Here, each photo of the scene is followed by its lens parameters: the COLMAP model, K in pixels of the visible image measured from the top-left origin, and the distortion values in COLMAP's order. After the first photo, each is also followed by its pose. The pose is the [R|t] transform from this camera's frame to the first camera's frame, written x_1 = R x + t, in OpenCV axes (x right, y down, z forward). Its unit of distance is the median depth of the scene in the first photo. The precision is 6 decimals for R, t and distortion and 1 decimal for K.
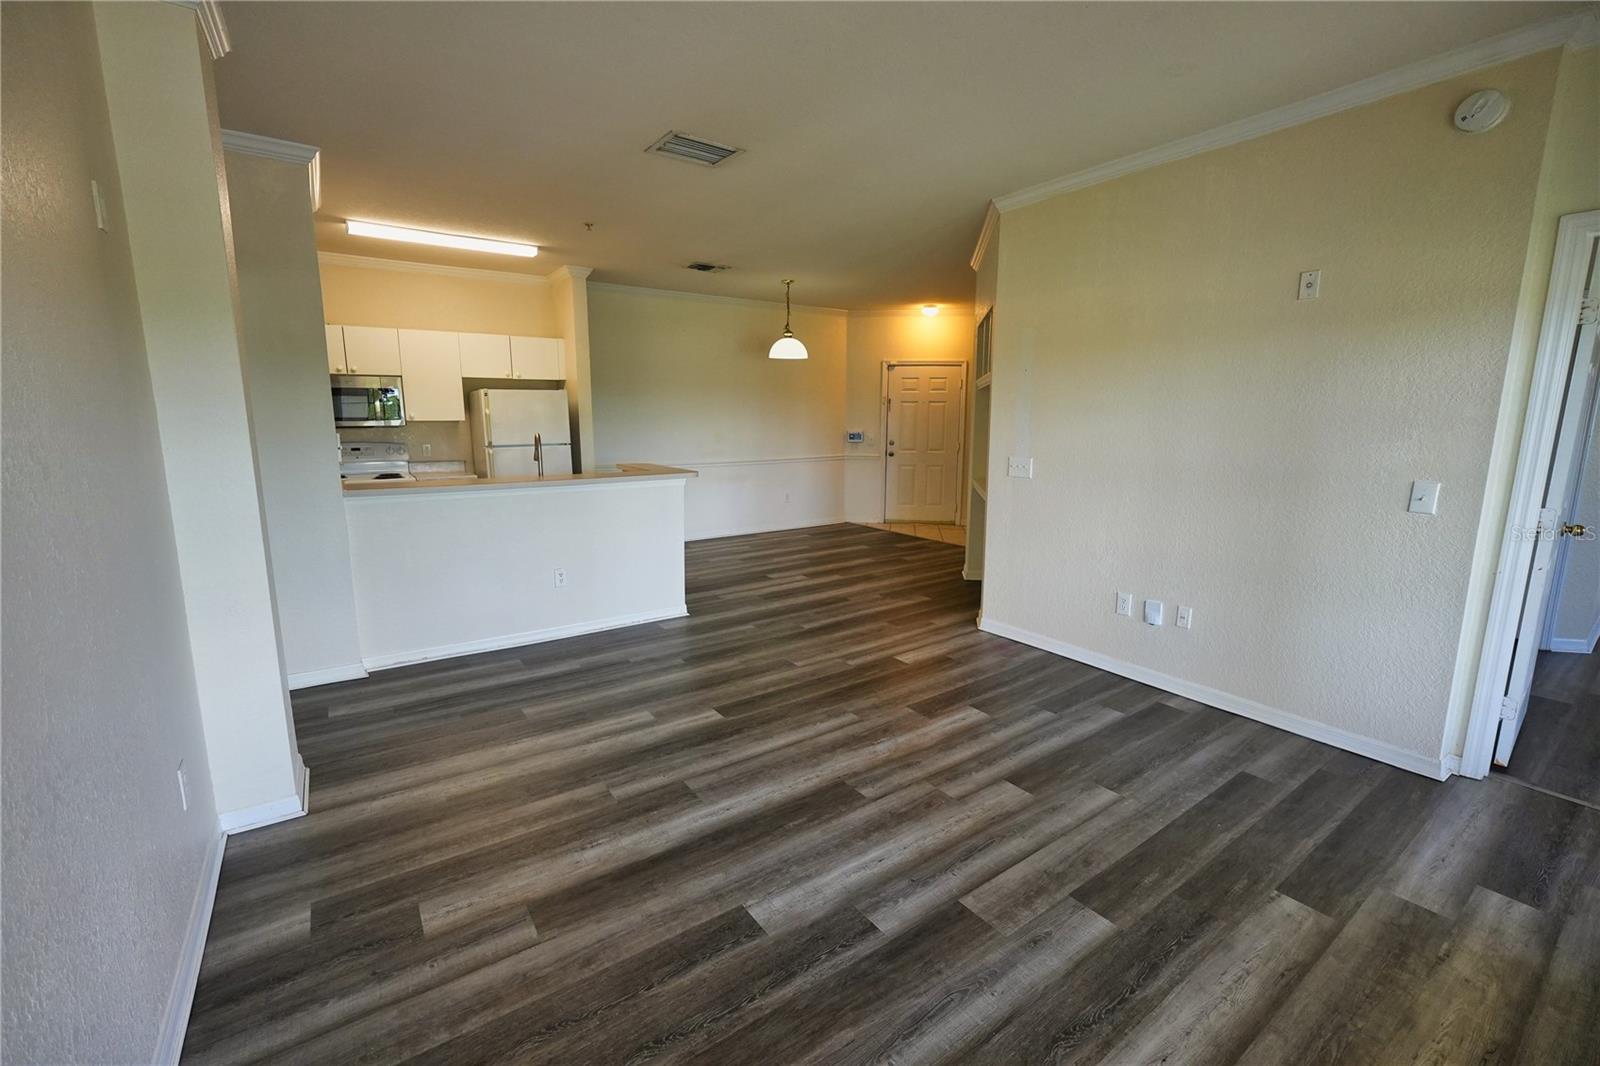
lens RADIAL K [[676.3, 0, 778.1], [0, 676.3, 534.2], [0, 0, 1]] dist [-0.013357, 0.003022]
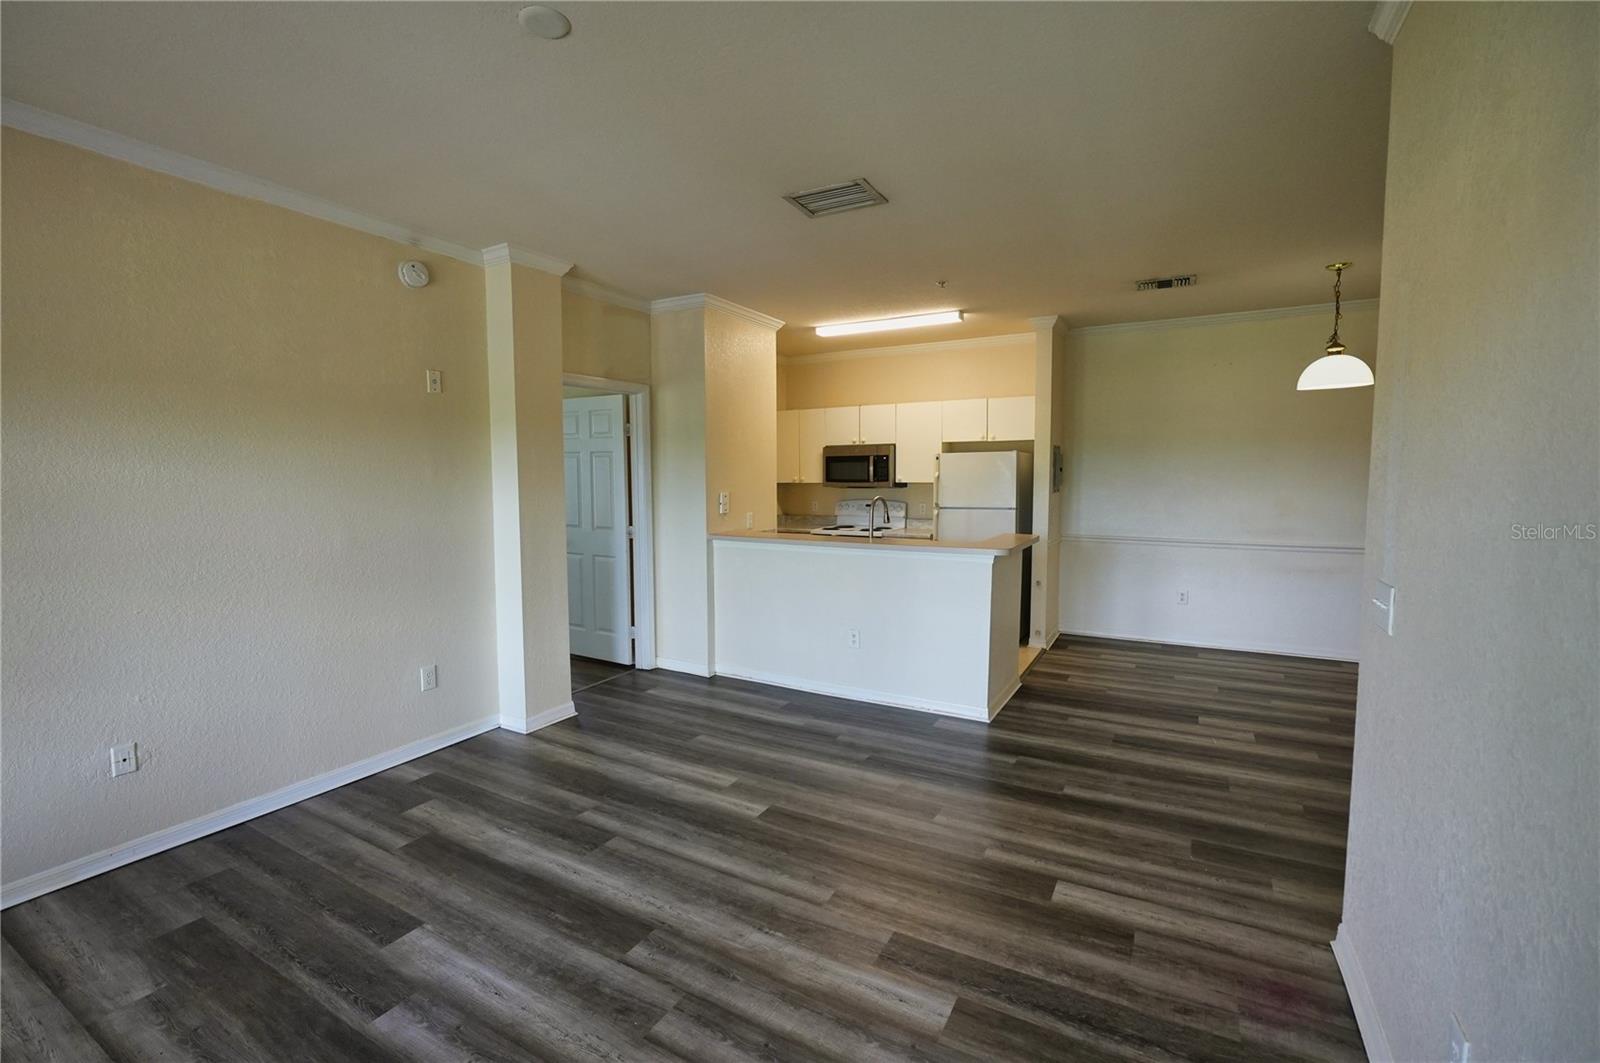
lens RADIAL K [[676.3, 0, 774.3], [0, 676.3, 527.6], [0, 0, 1]] dist [-0.013357, 0.003022]
pose [[0.431612, 0.064885, -0.899723, 0.609810], [-0.150319, 0.988637, -0.000814, -0.094164], [0.889447, 0.135597, 0.436461, 0.502648]]
